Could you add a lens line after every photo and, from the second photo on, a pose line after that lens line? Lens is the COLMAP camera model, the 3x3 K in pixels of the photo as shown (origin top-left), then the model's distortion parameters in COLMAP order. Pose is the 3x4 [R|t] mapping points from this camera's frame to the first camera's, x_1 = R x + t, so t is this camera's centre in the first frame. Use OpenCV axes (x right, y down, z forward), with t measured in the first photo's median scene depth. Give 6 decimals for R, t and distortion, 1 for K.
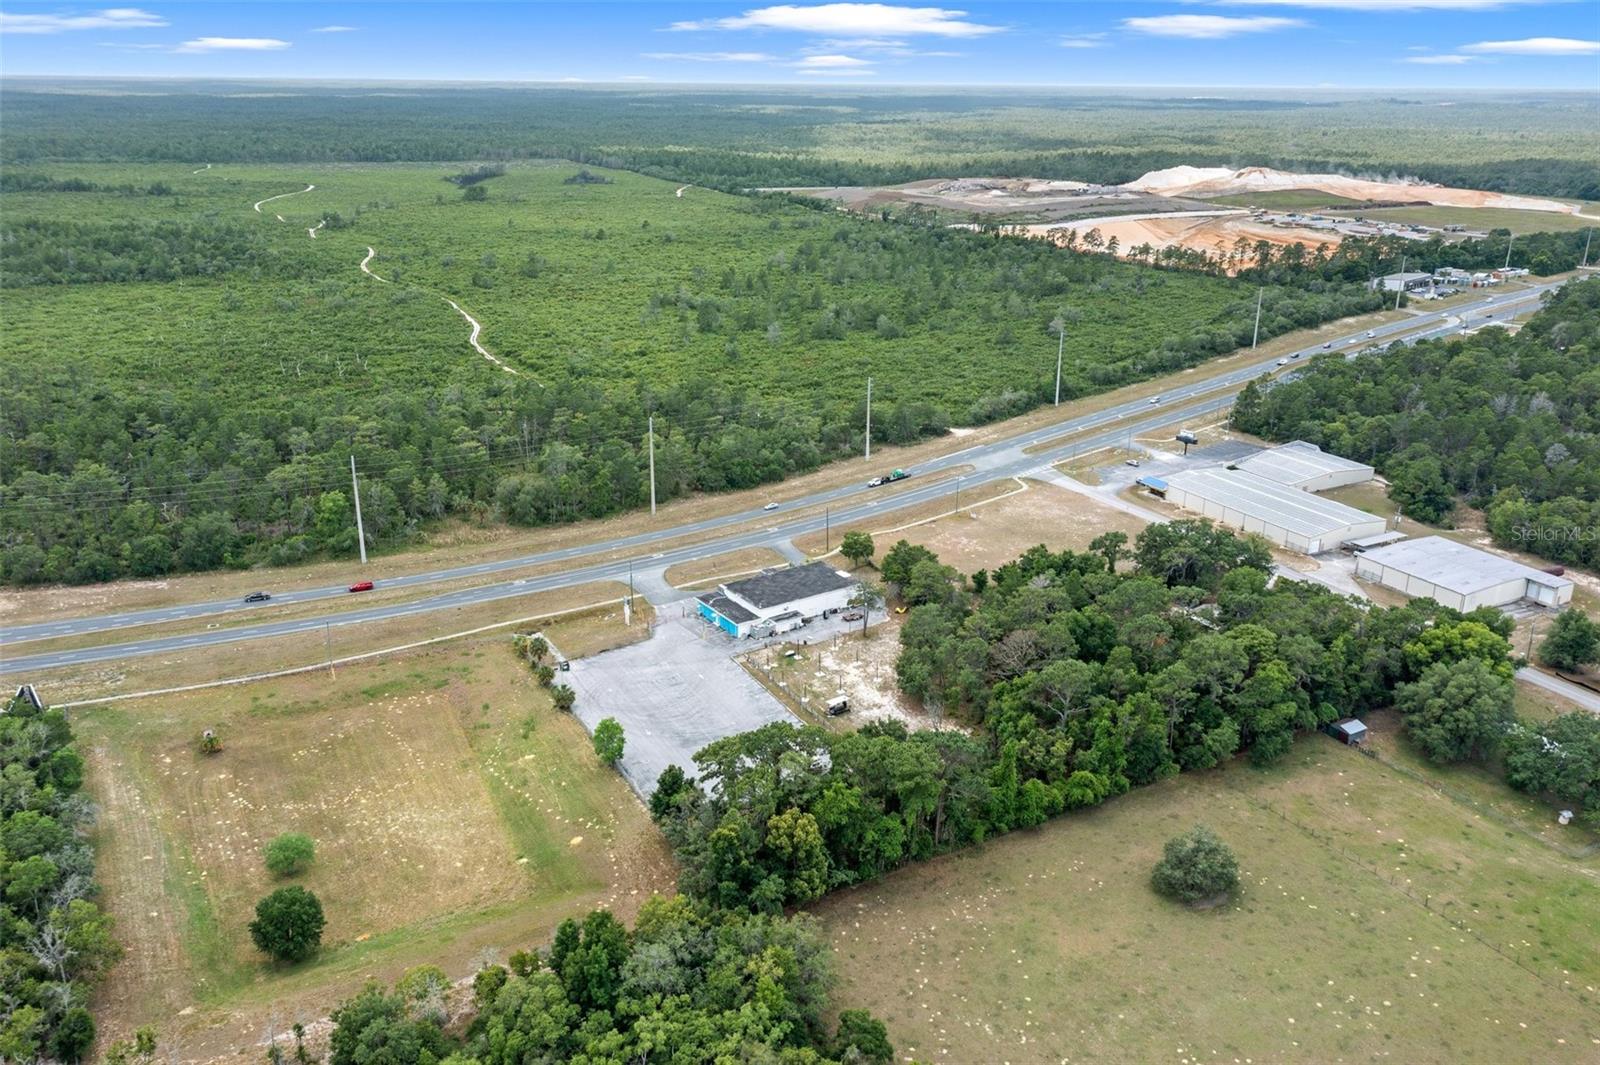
lens RADIAL K [[1259.1, 0, 798.2], [0, 1259.1, 528.5], [0, 0, 1]] dist [0.007352, 0.003040]
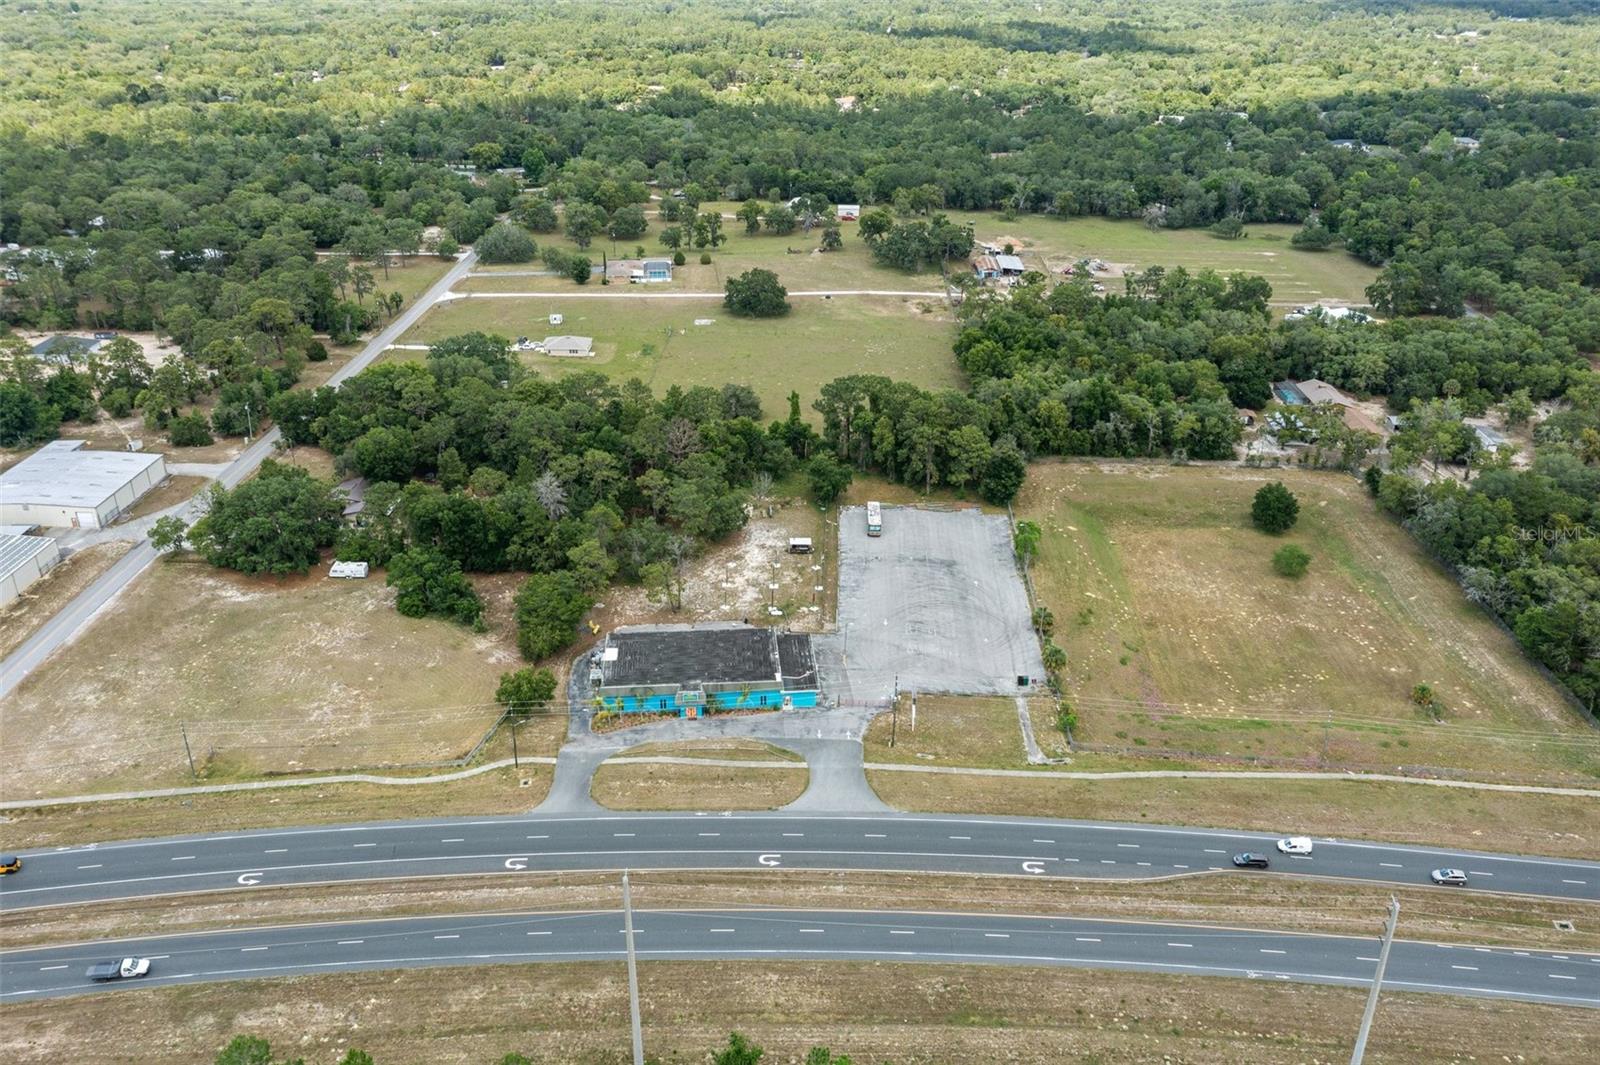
lens RADIAL K [[1254.2, 0, 798.4], [0, 1254.2, 536.1], [0, 0, 1]] dist [0.002971, 0.007718]
pose [[-0.866508, -0.224173, 0.445993, -0.284761], [0.159108, 0.722836, 0.672453, -0.376084], [-0.473126, 0.653647, -0.590676, 1.056315]]
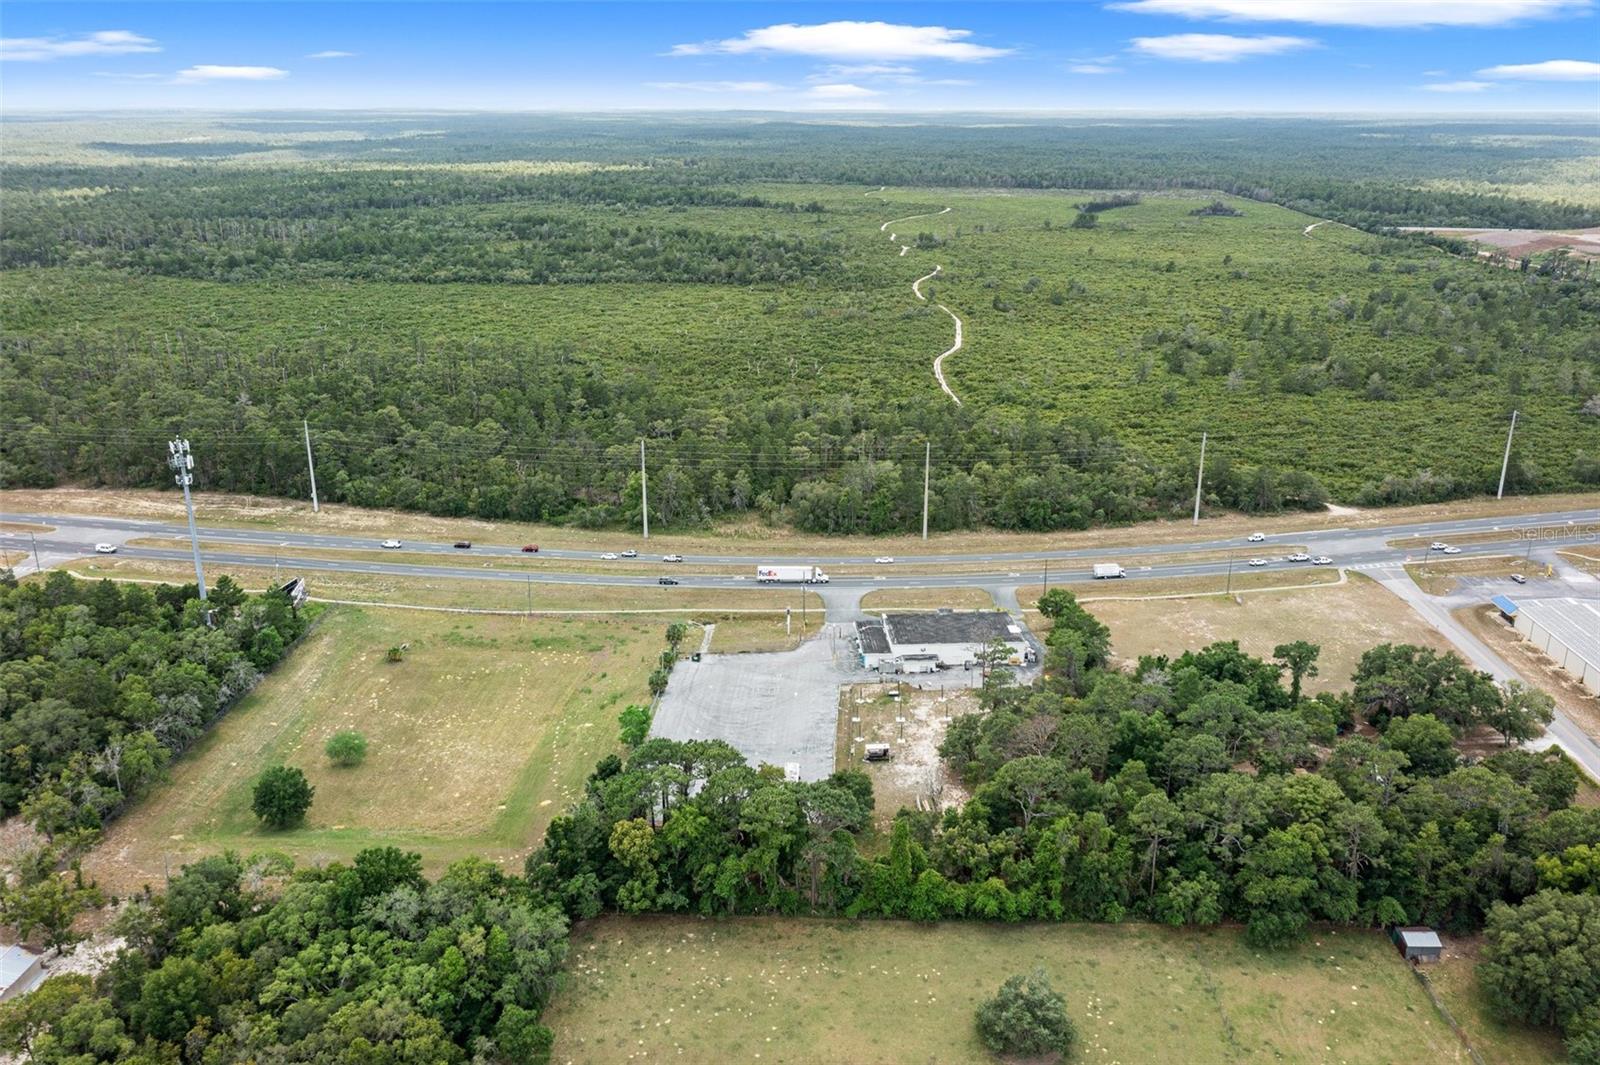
lens RADIAL K [[1265.8, 0, 798.8], [0, 1265.8, 510.3], [0, 0, 1]] dist [0.006372, 0.007844]
pose [[0.855766, 0.151549, -0.494669, 0.279989], [-0.169301, 0.985523, 0.009043, -0.025704], [0.488878, 0.076010, 0.869034, 0.077650]]
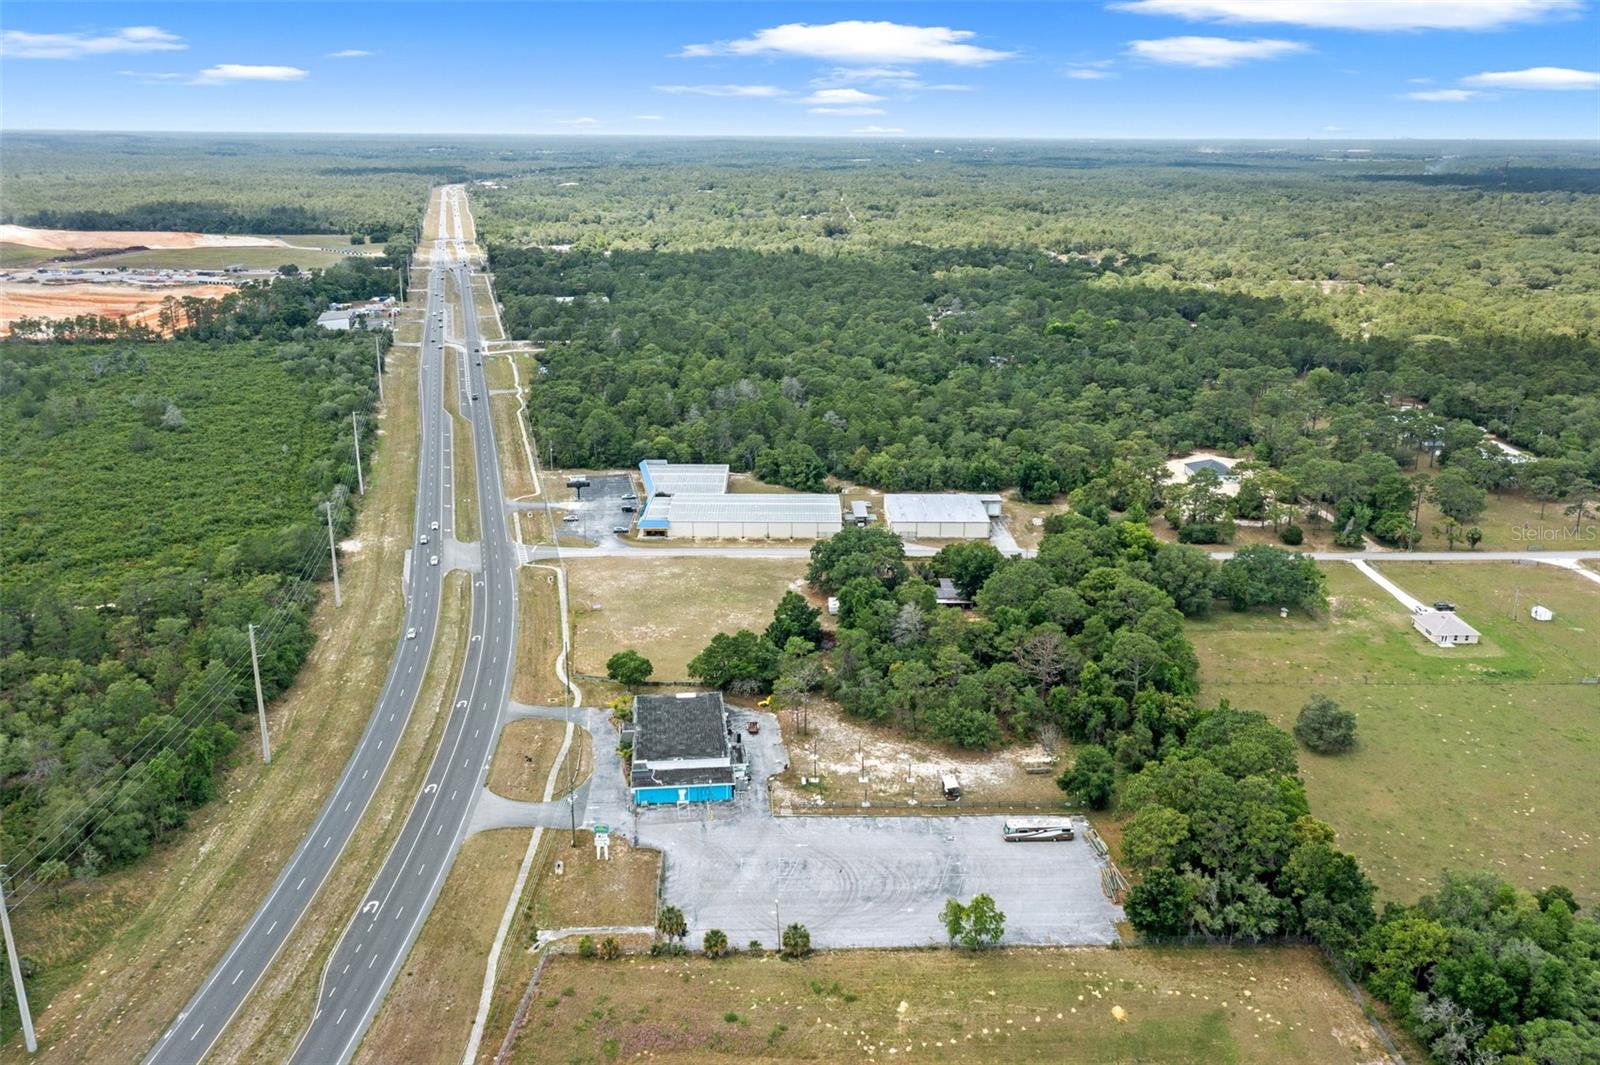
lens RADIAL K [[1242.3, 0, 797.4], [0, 1242.3, 577.6], [0, 0, 1]] dist [0.006214, 0.005262]
pose [[0.464247, -0.299781, 0.833431, -0.490760], [0.291301, 0.940309, 0.175961, -0.133577], [-0.836432, 0.161090, 0.523862, 0.379422]]
